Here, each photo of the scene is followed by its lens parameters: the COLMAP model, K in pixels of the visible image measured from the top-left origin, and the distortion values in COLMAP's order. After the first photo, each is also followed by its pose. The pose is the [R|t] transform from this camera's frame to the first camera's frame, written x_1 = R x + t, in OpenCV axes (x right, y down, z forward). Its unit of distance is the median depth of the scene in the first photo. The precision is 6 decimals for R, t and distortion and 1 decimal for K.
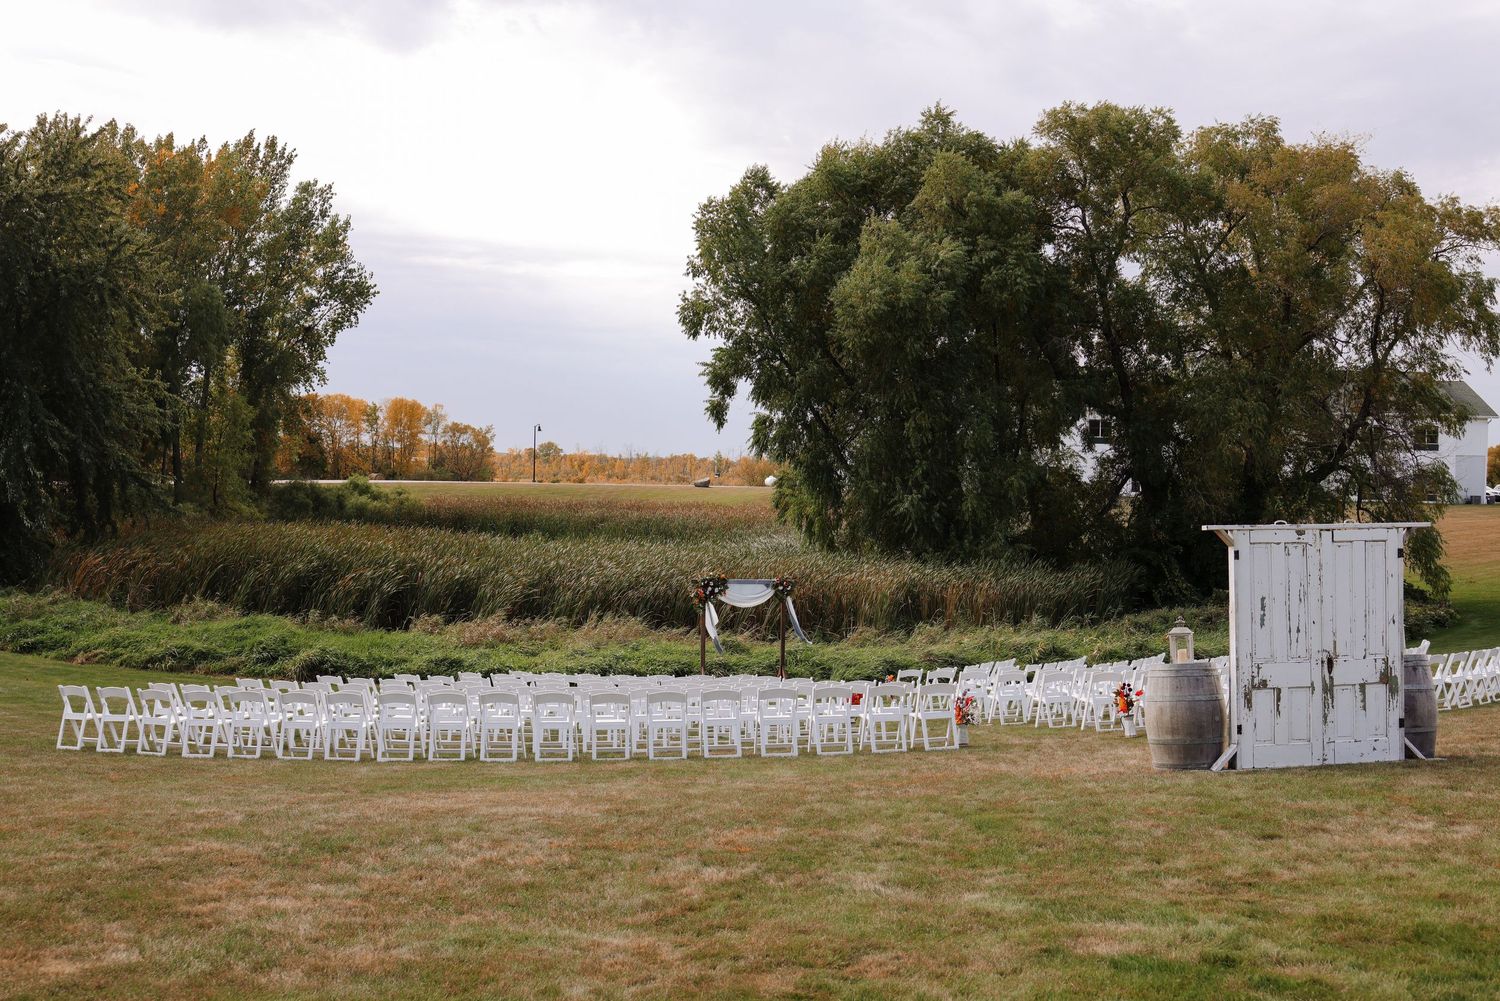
lens RADIAL K [[1522.5, 0, 746.1], [0, 1522.5, 474.4], [0, 0, 1]] dist [-0.066152, 0.000344]
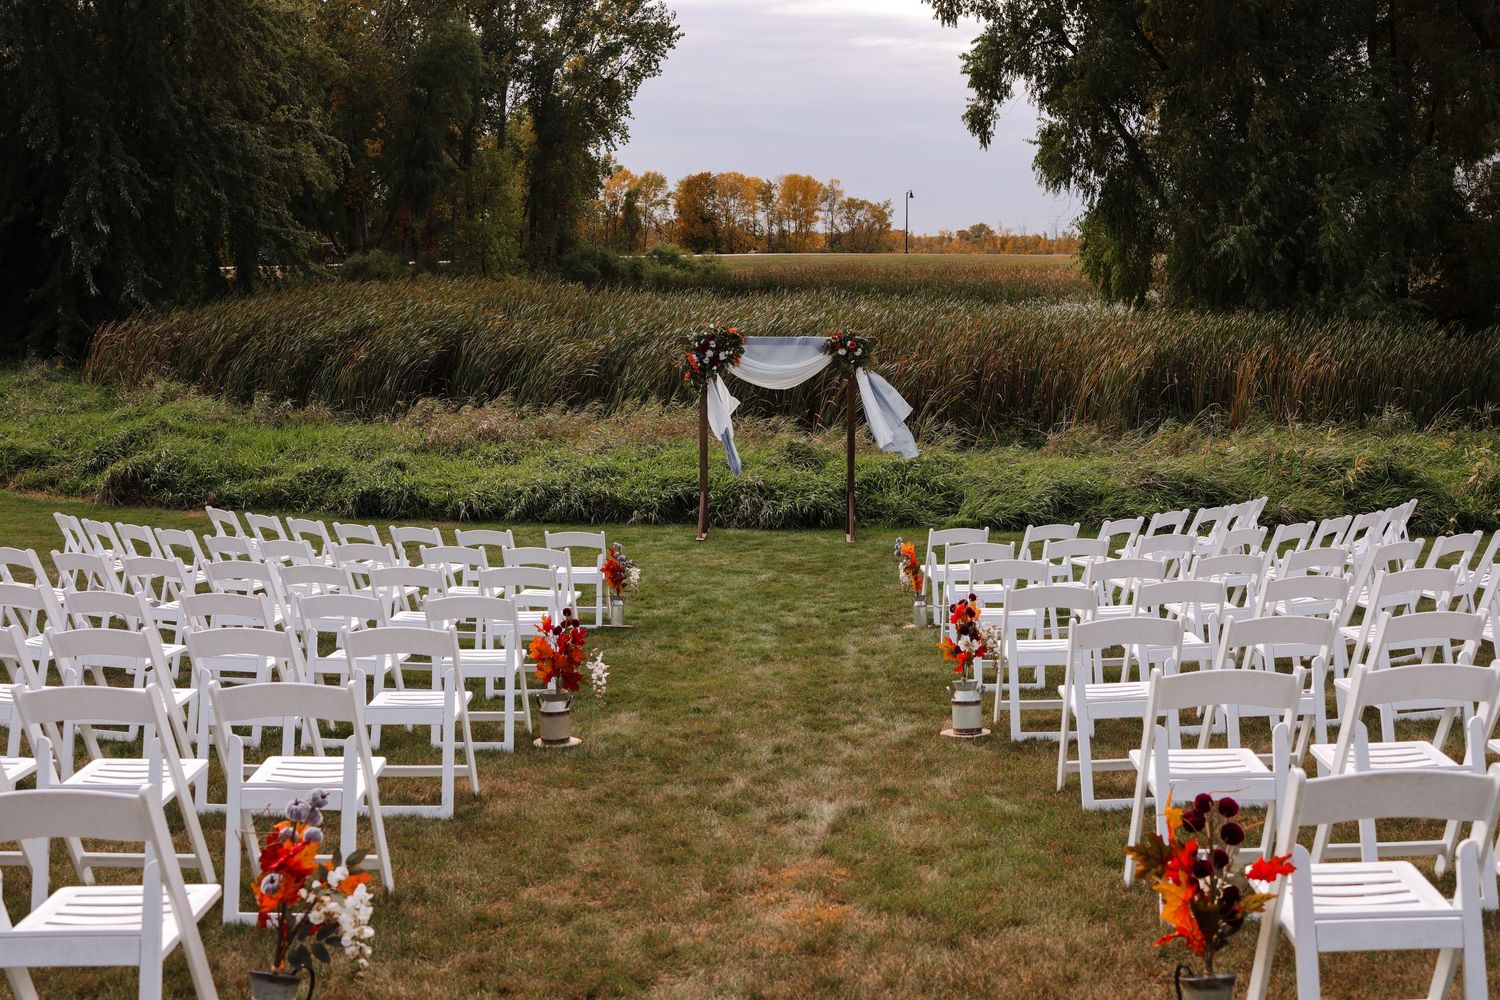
lens RADIAL K [[1455.1, 0, 750.0], [0, 1455.1, 500.0], [0, 0, 1]] dist [-0.089157, 0.011179]
pose [[0.954334, 0.025887, -0.297618, 0.088734], [0.022753, 0.987047, 0.158812, 0.026066], [0.297874, -0.158331, 0.941383, 0.296239]]
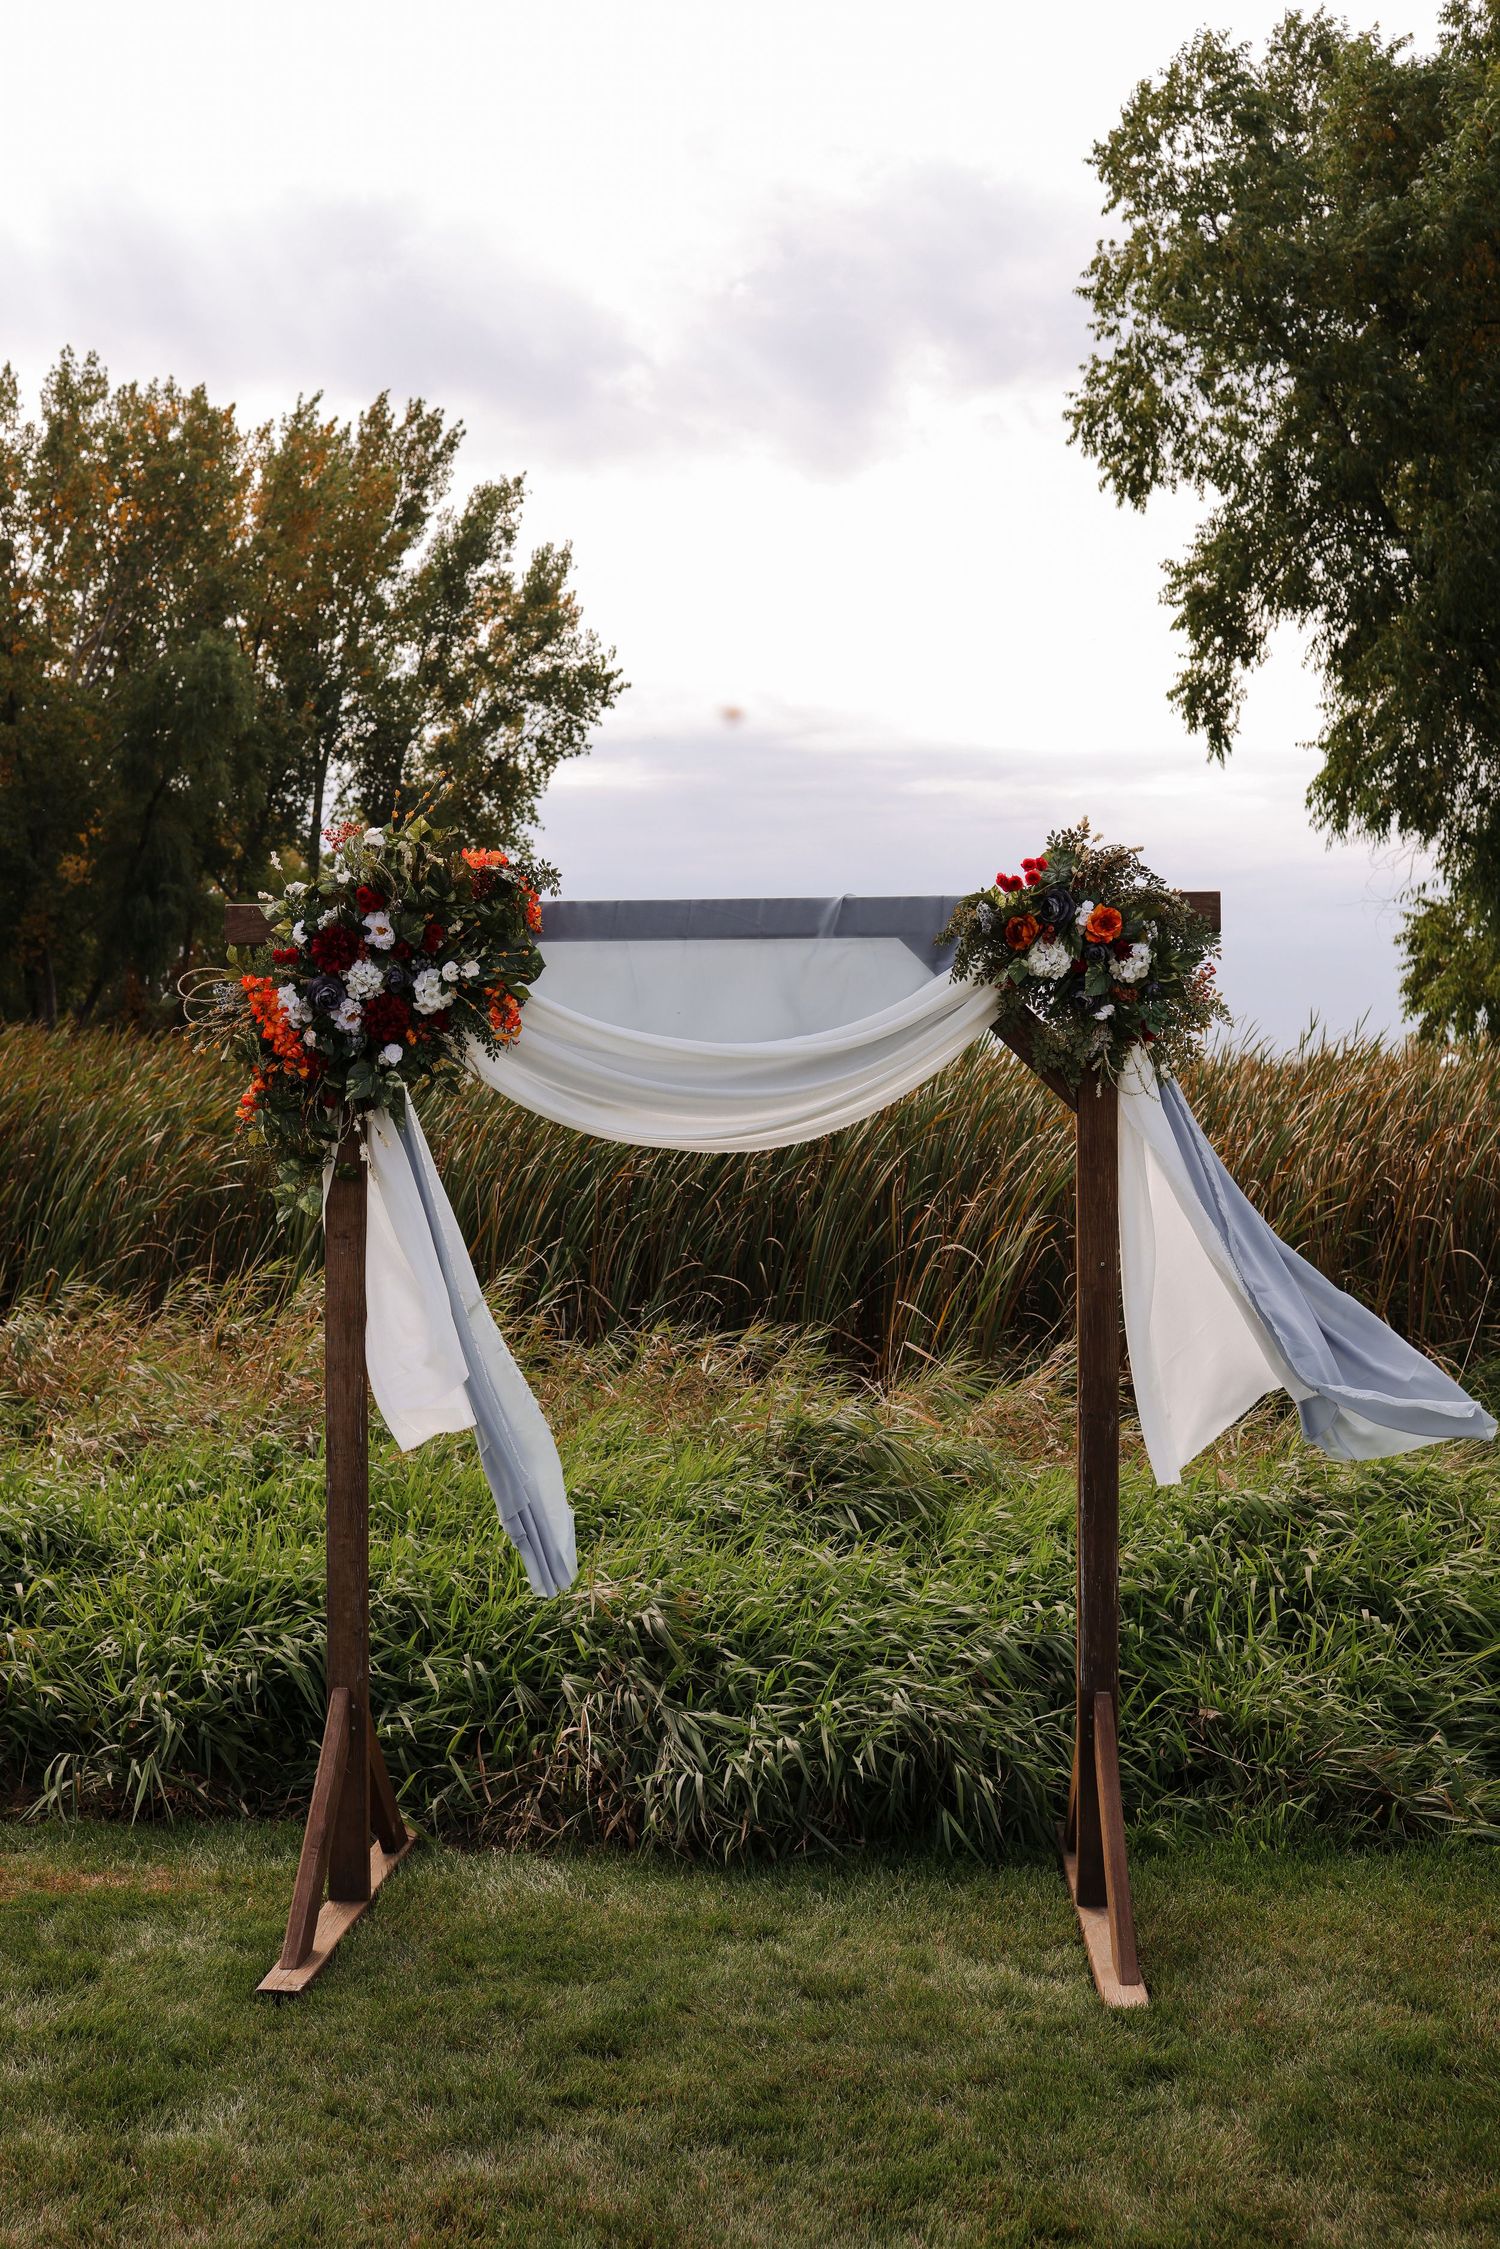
lens RADIAL K [[2181.6, 0, 750.0], [0, 2181.6, 1124.5], [0, 0, 1]] dist [-0.089157, 0.011179]
pose [[0.952925, -0.027417, -0.301965, 0.028641], [0.029026, 0.999578, 0.000839, 0.051113], [0.301815, -0.009565, 0.953319, 0.513097]]
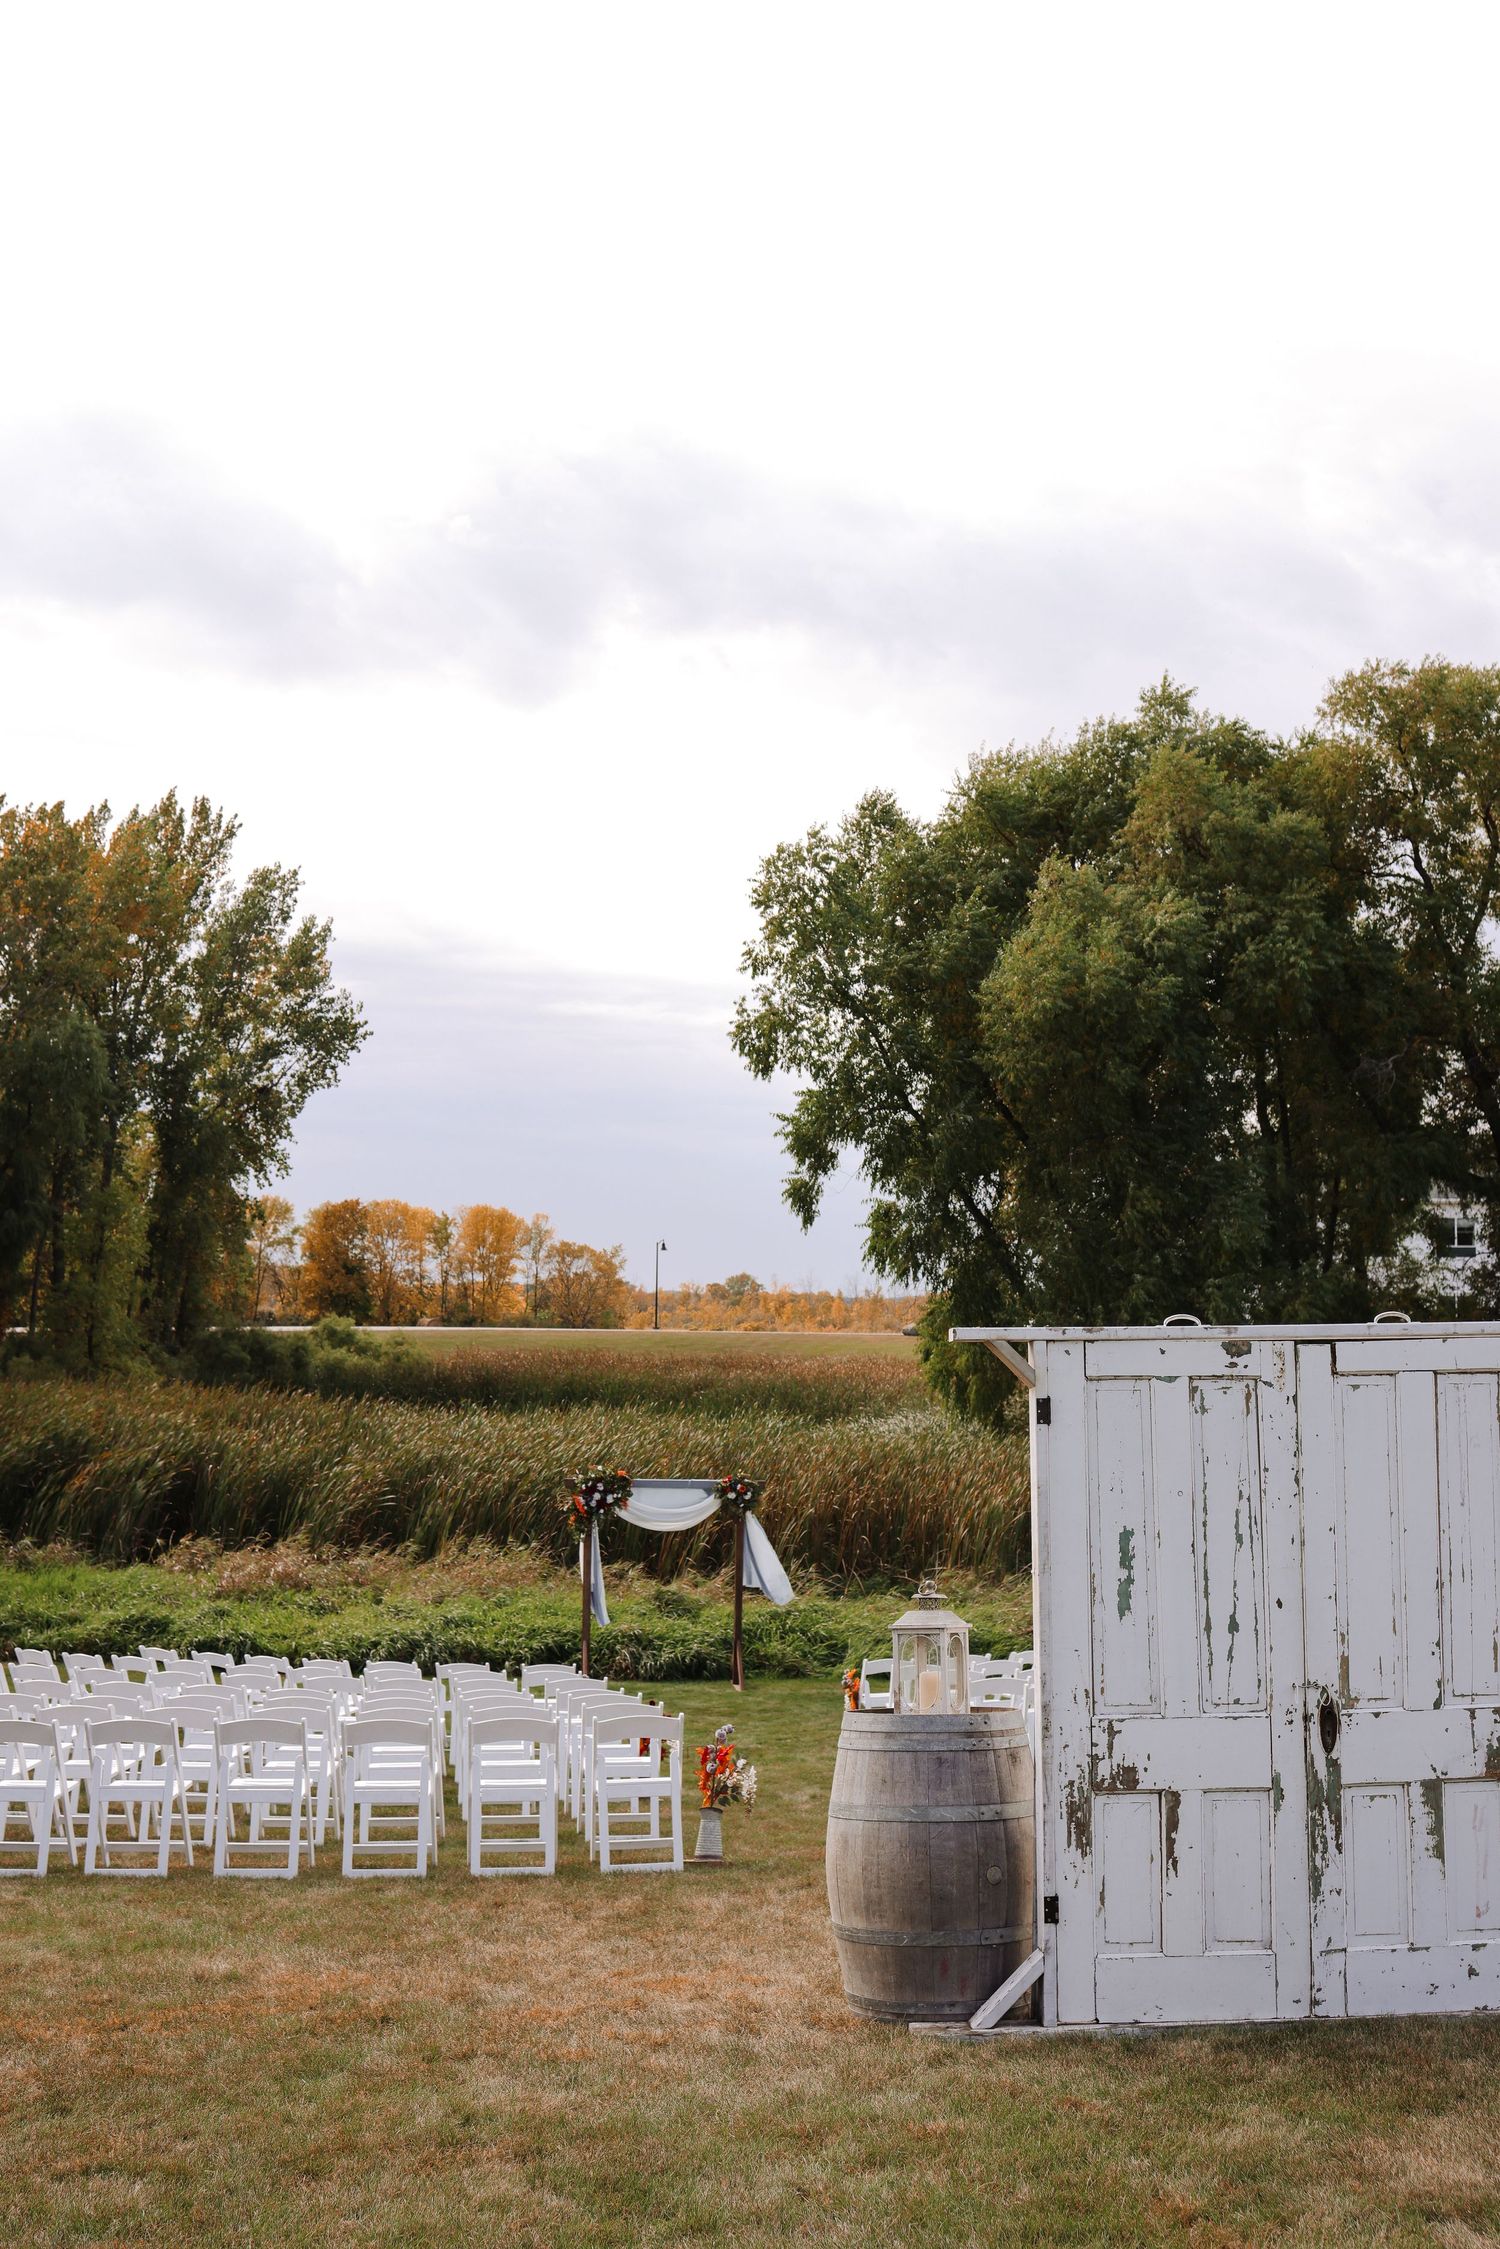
lens RADIAL K [[2271.5, 0, 750.0], [0, 2271.5, 1124.5], [0, 0, 1]] dist [-0.075514, 0.024773]
pose [[0.990290, -0.017784, -0.137878, 0.085715], [0.005637, 0.996105, -0.087997, 0.008446], [0.138906, 0.086365, 0.986532, 0.118064]]
